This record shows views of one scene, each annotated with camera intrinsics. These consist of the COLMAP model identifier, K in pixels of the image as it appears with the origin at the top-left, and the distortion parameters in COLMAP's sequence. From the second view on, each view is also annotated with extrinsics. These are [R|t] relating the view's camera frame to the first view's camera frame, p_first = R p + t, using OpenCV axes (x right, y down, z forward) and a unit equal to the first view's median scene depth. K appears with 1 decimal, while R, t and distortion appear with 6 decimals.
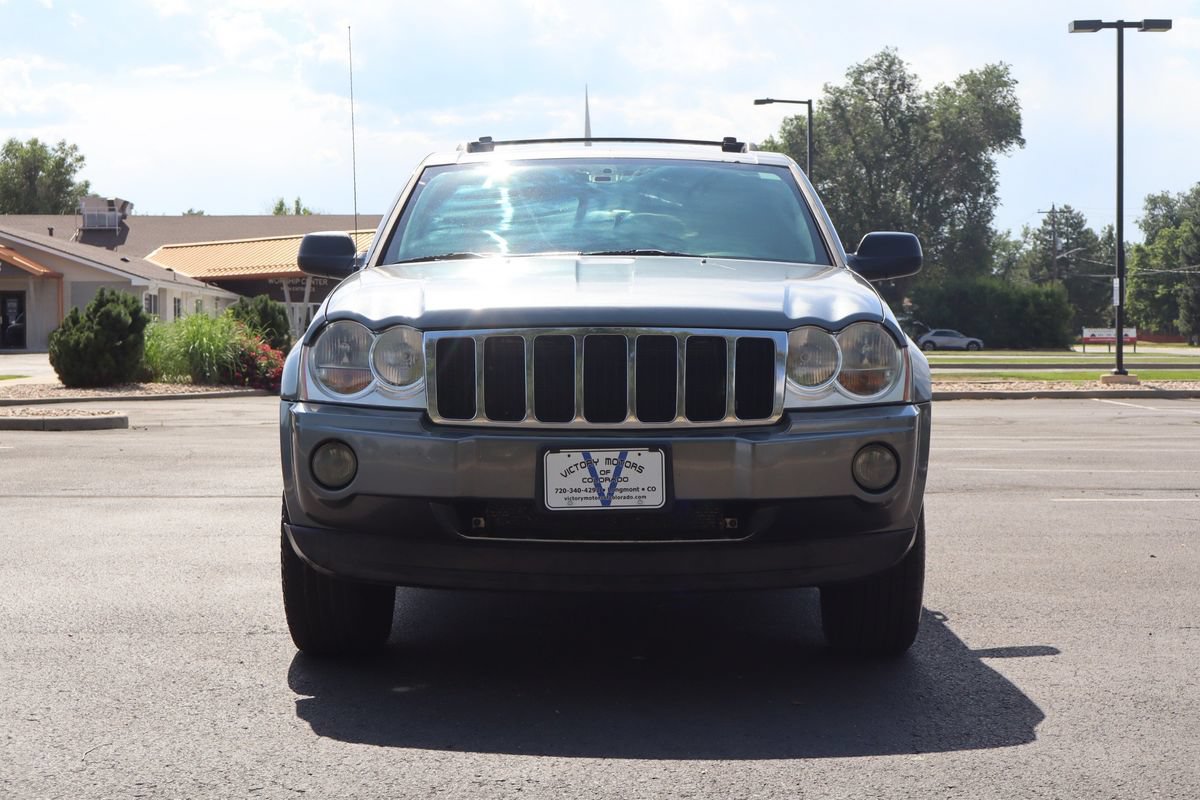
lens RADIAL K [[1857.1, 0, 600.9], [0, 1857.1, 387.5], [0, 0, 1]] dist [0.011142, 0.000000]
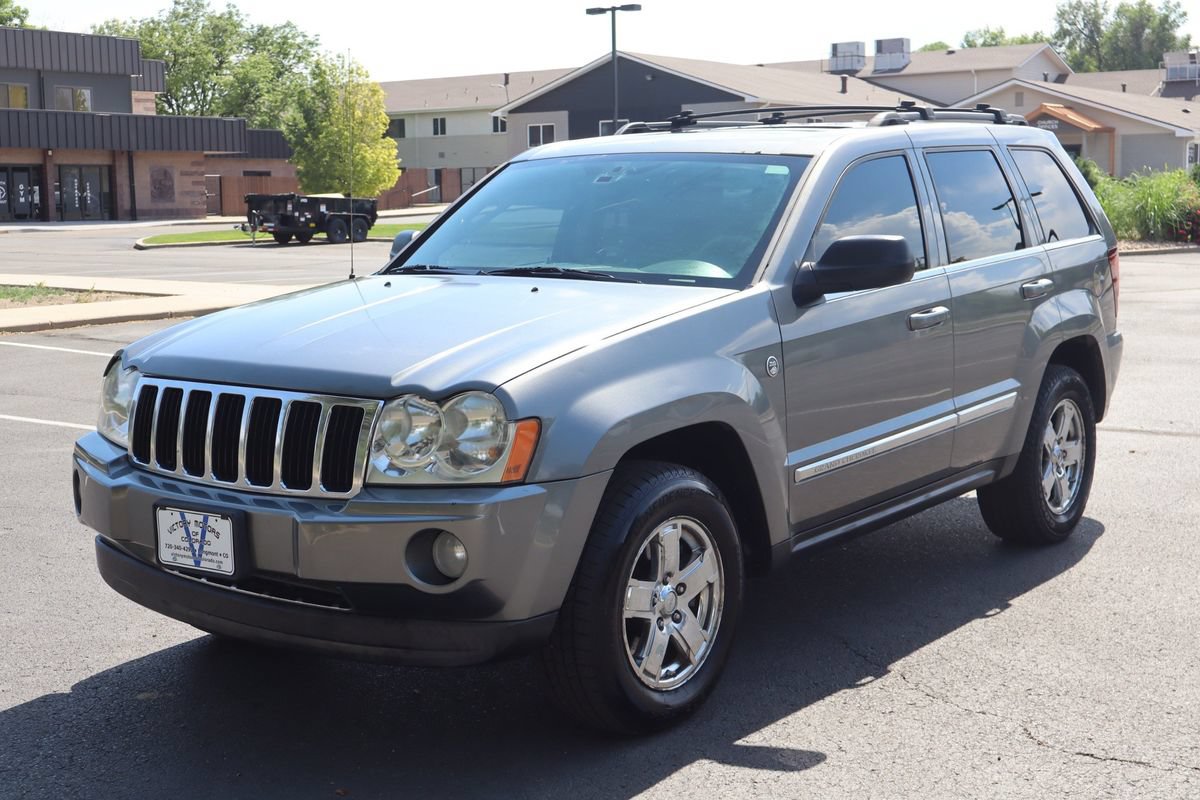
lens RADIAL K [[1589.3, 0, 609.0], [0, 1589.3, 388.4], [0, 0, 1]] dist [0.022252, 0.000000]
pose [[0.801630, 0.065382, -0.594235, 0.577331], [-0.000405, 0.994061, 0.108828, -0.106552], [0.597821, -0.086999, 0.796895, 0.368189]]
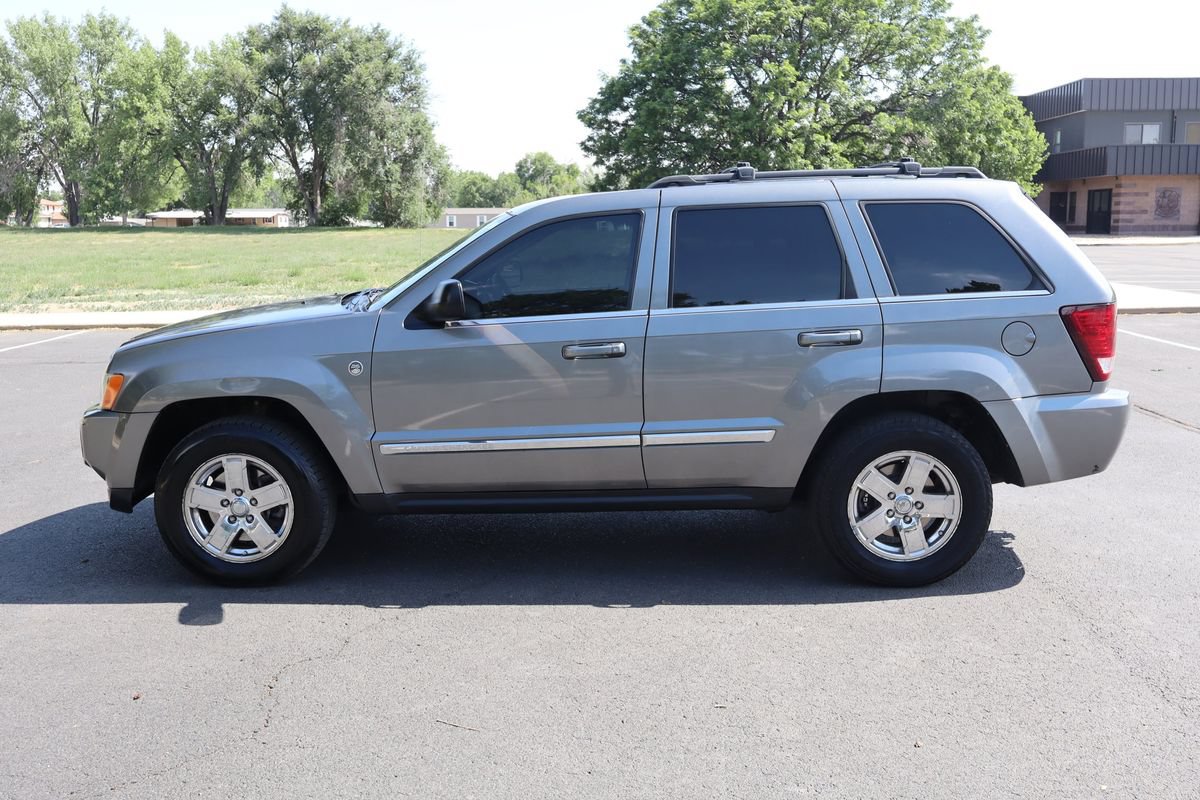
lens RADIAL K [[1179.5, 0, 610.8], [0, 1179.5, 402.1], [0, 0, 1]] dist [0.012495, 0.000000]
pose [[-0.034773, 0.160117, -0.986485, 1.002669], [-0.007924, 0.987007, 0.160481, -0.143796], [0.999364, 0.013397, -0.033052, 1.288034]]
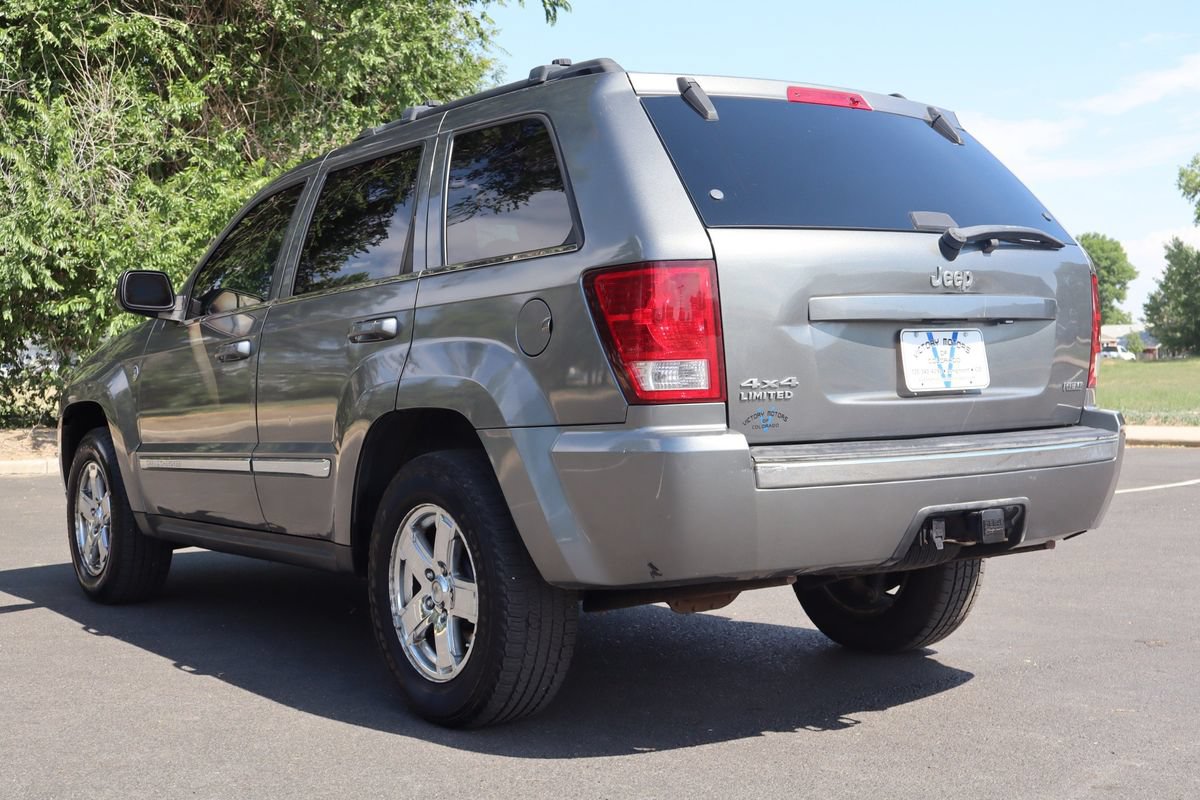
lens RADIAL K [[1548.4, 0, 595.6], [0, 1548.4, 427.7], [0, 0, 1]] dist [0.034275, 0.000000]
pose [[-0.822095, 0.039376, -0.567987, 0.499301], [0.009517, 0.998417, 0.055441, -0.047841], [0.569271, 0.040172, -0.821168, 2.116397]]
